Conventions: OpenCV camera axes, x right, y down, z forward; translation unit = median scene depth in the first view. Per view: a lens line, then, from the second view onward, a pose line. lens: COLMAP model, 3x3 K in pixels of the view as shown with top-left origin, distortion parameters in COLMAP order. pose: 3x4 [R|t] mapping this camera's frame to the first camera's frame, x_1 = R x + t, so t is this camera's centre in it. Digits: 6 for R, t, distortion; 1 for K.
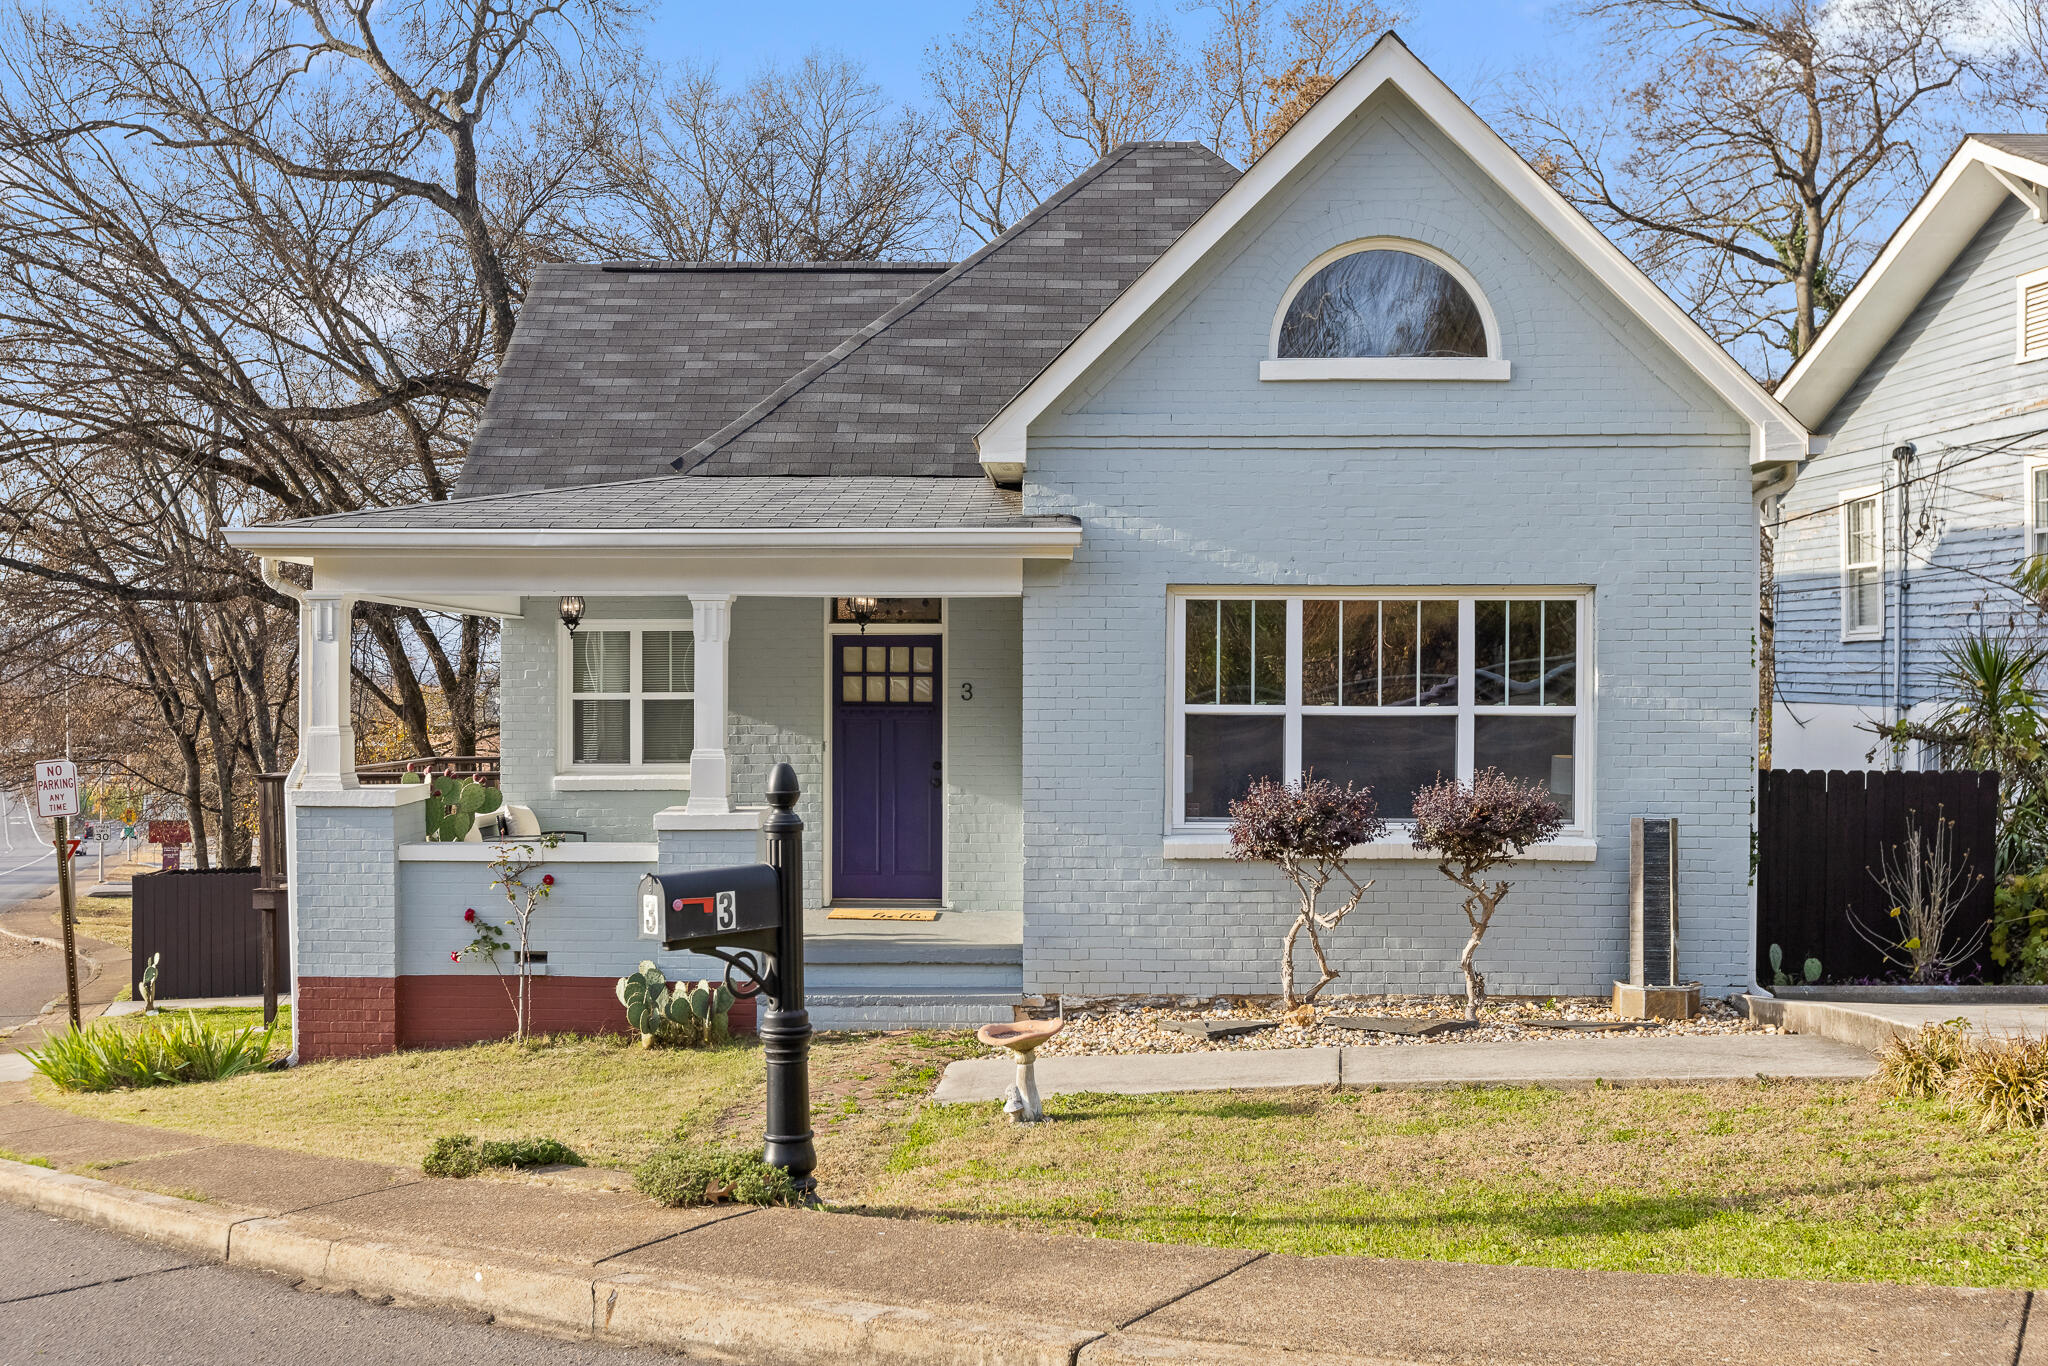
lens RADIAL K [[2041.0, 0, 1024.0], [0, 2041.0, 683.0], [0, 0, 1]] dist [-0.006320, 0.037403]
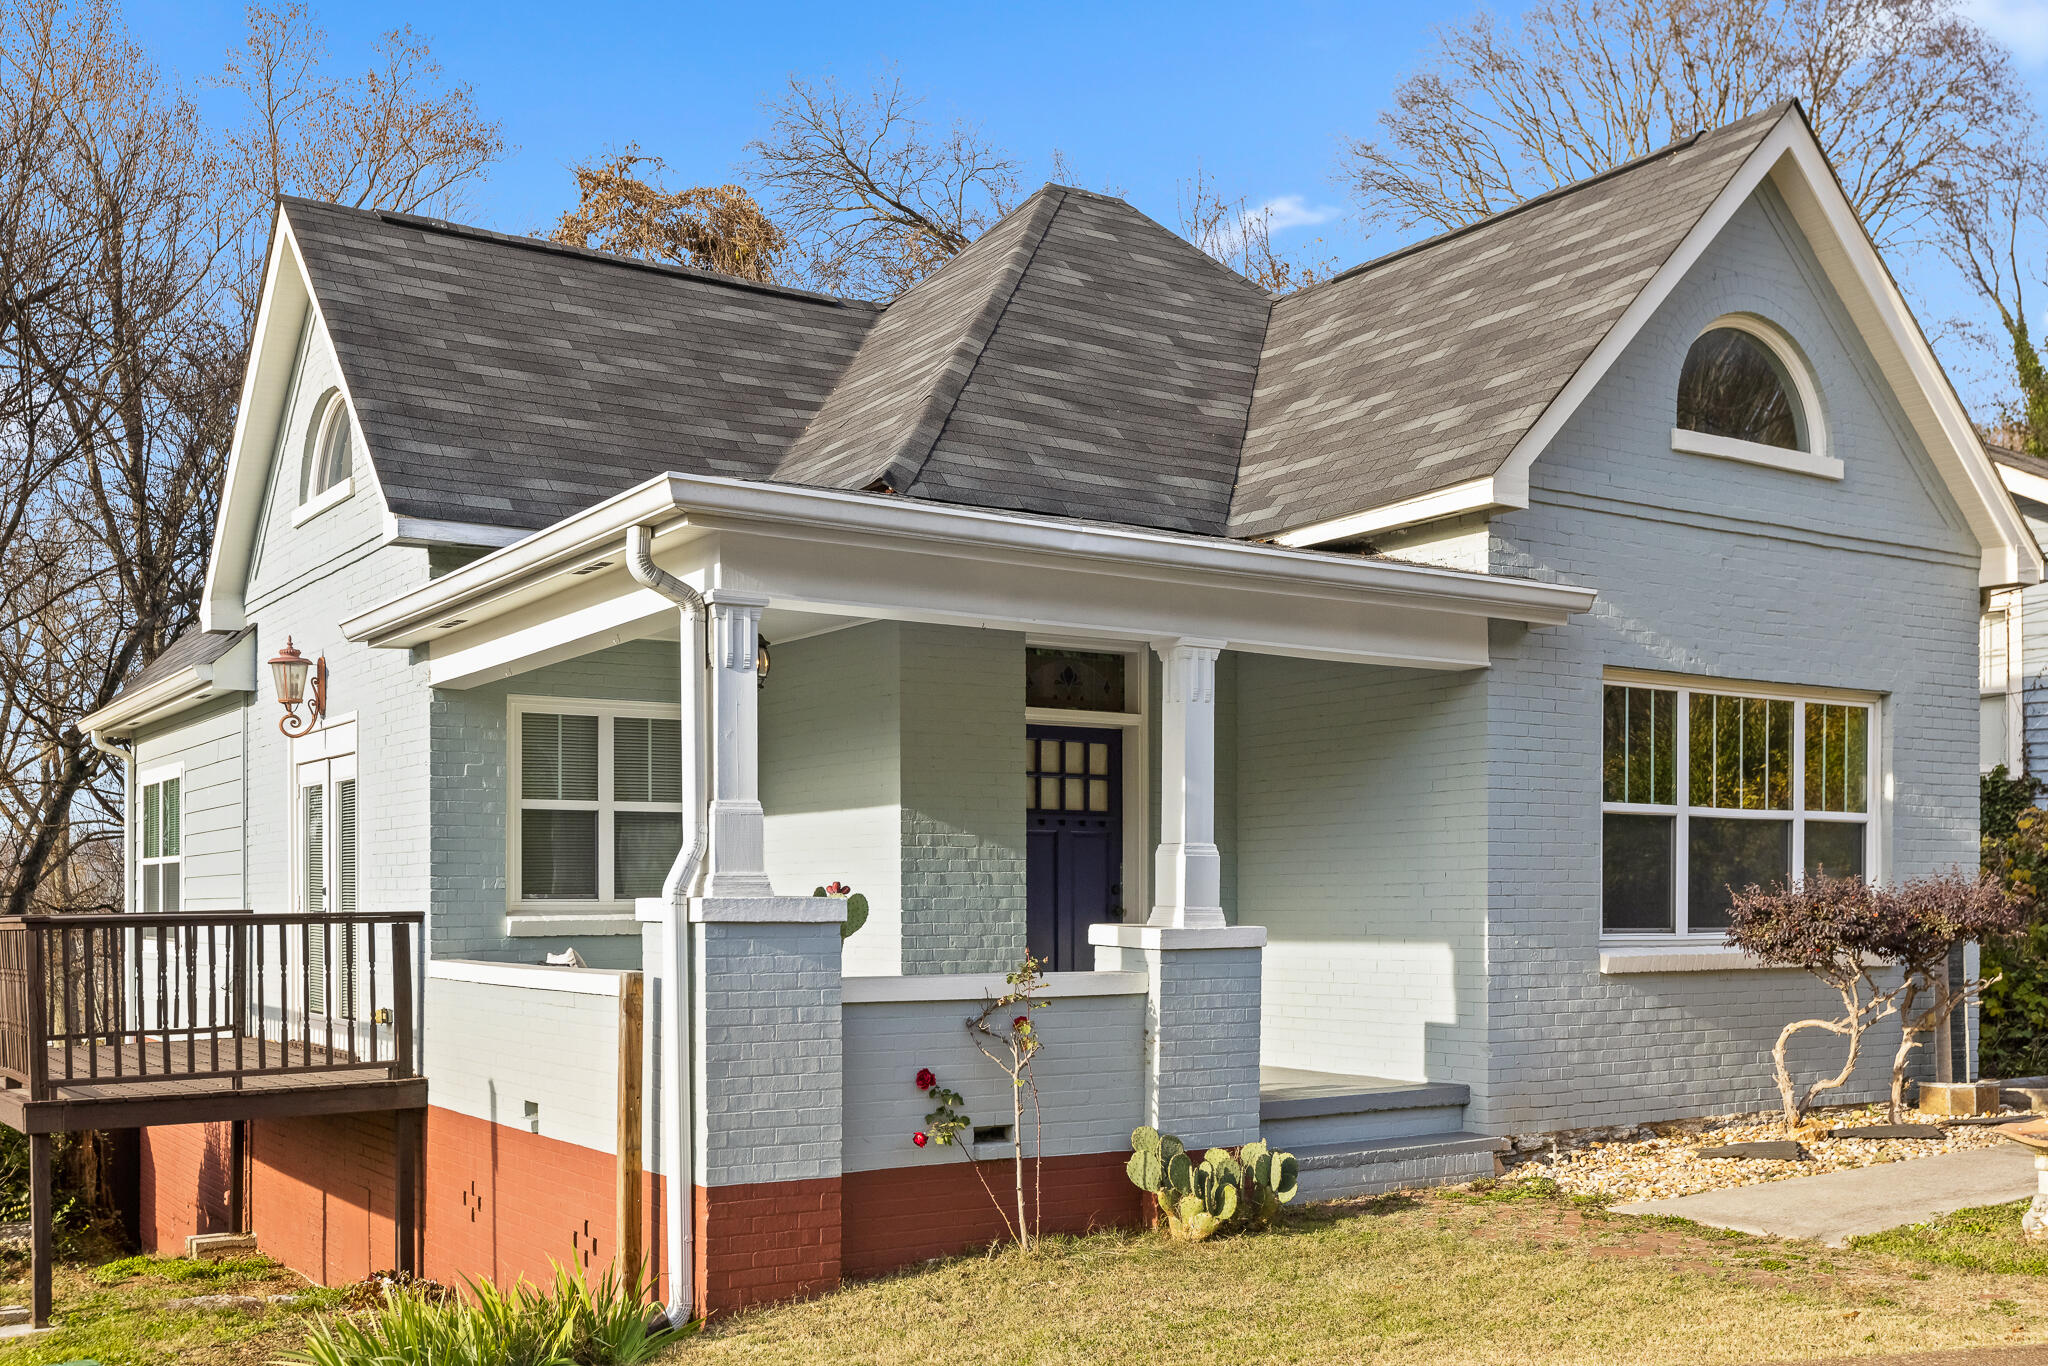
lens RADIAL K [[2077.8, 0, 1022.2], [0, 2077.8, 909.4], [0, 0, 1]] dist [-0.008700, 0.028335]
pose [[0.811162, -0.002904, 0.584814, -0.652865], [0.002254, 0.999996, 0.001840, 0.054800], [-0.584817, -0.000174, 0.811165, 0.407361]]
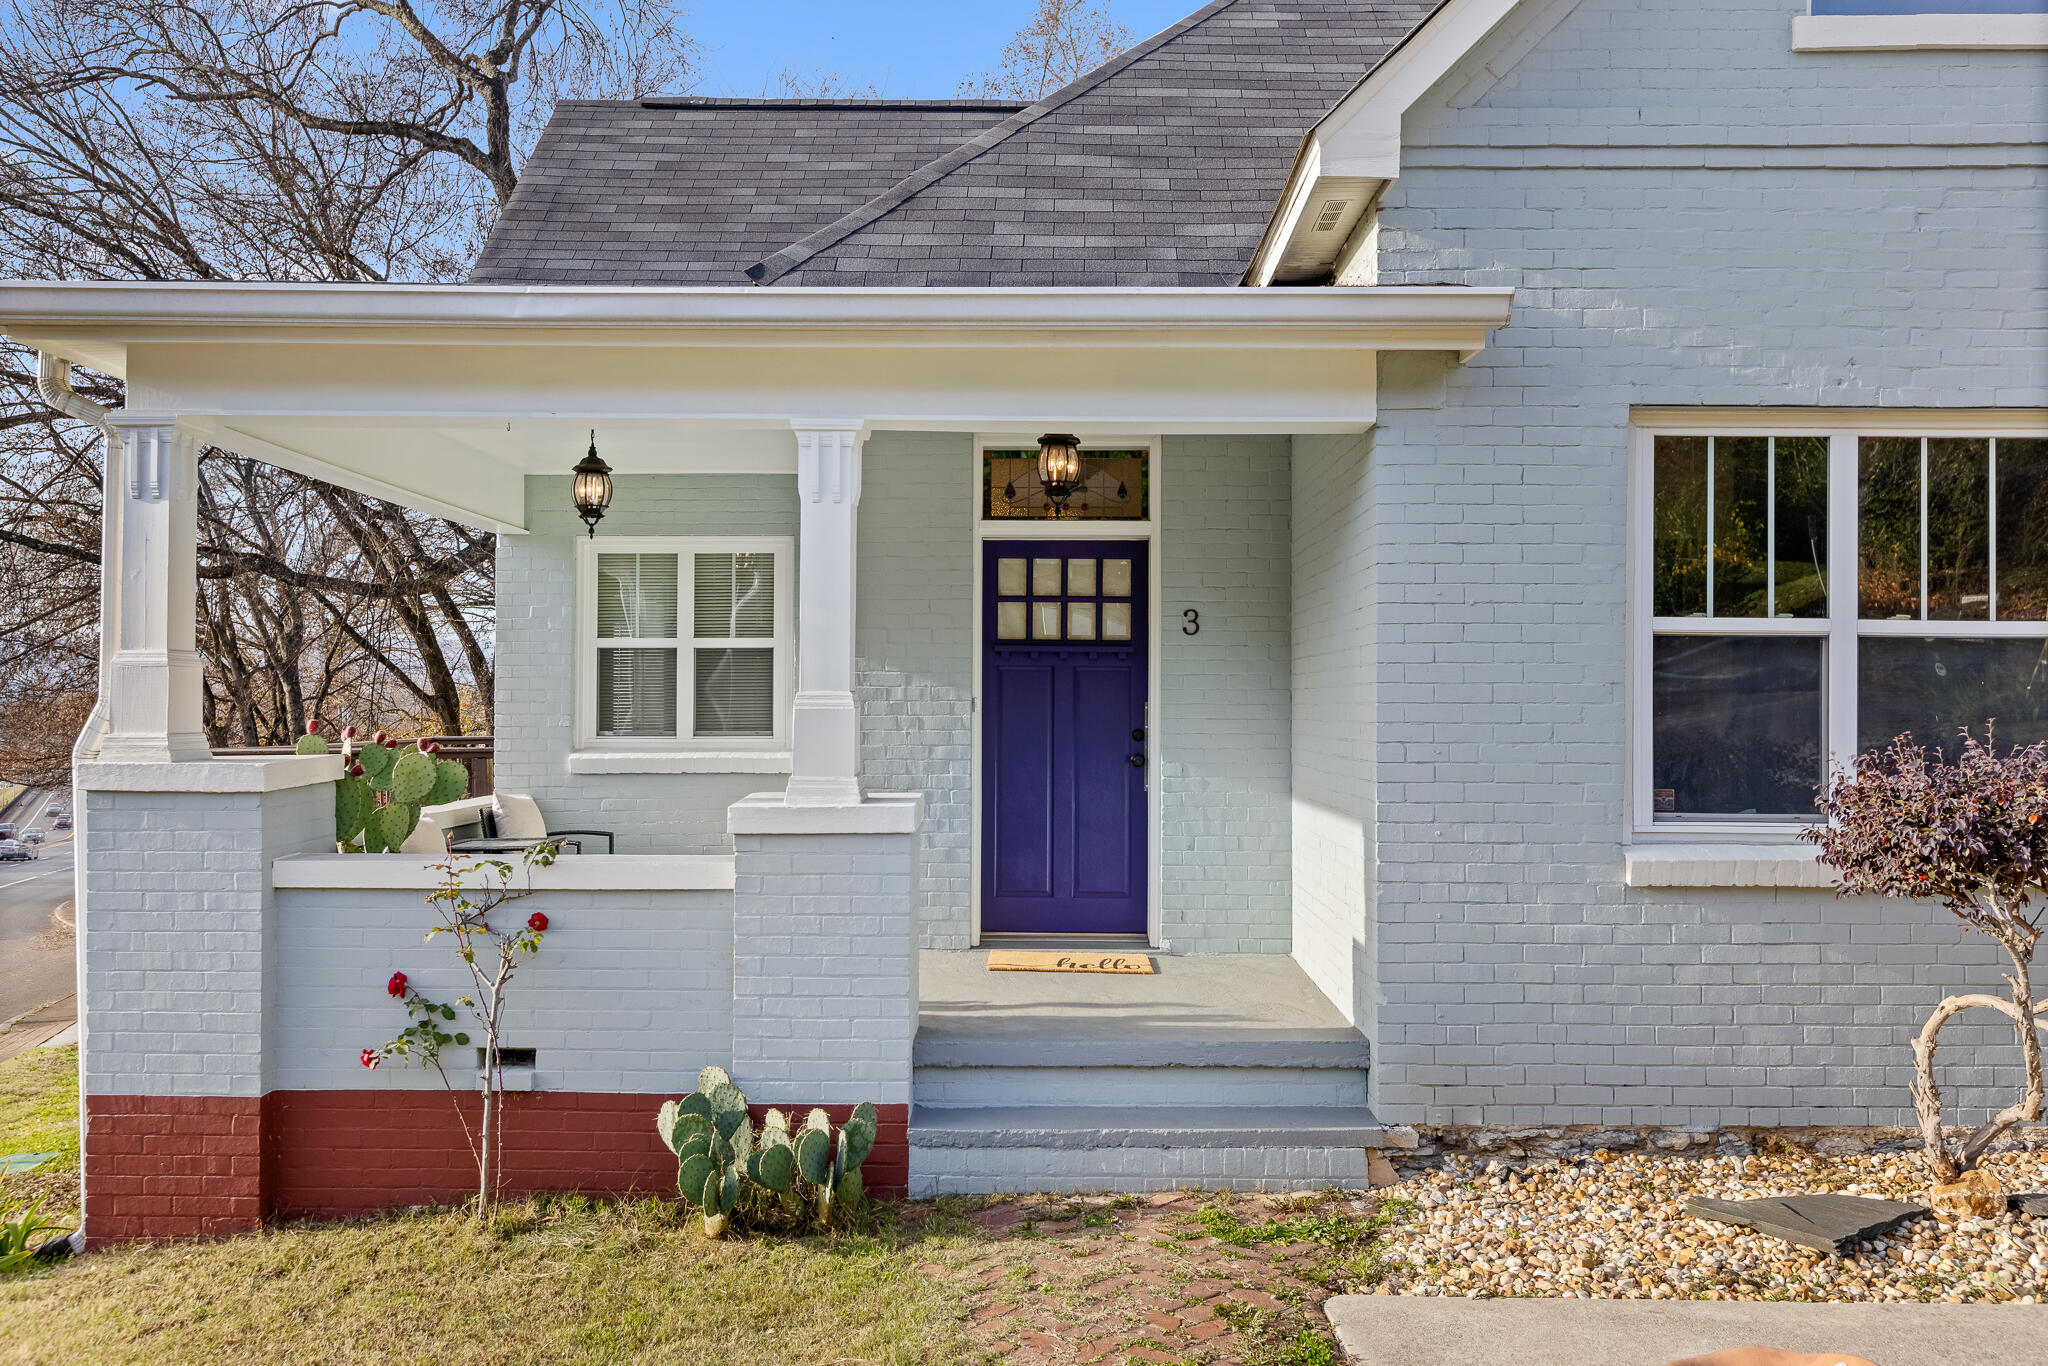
lens RADIAL K [[1666.5, 0, 1026.4], [0, 1666.5, 671.2], [0, 0, 1]] dist [0.013353, -0.011808]
pose [[0.999722, 0.003574, 0.023287, -0.107854], [-0.003166, 0.999841, -0.017522, 0.034312], [-0.023346, 0.017443, 0.999575, 0.528538]]
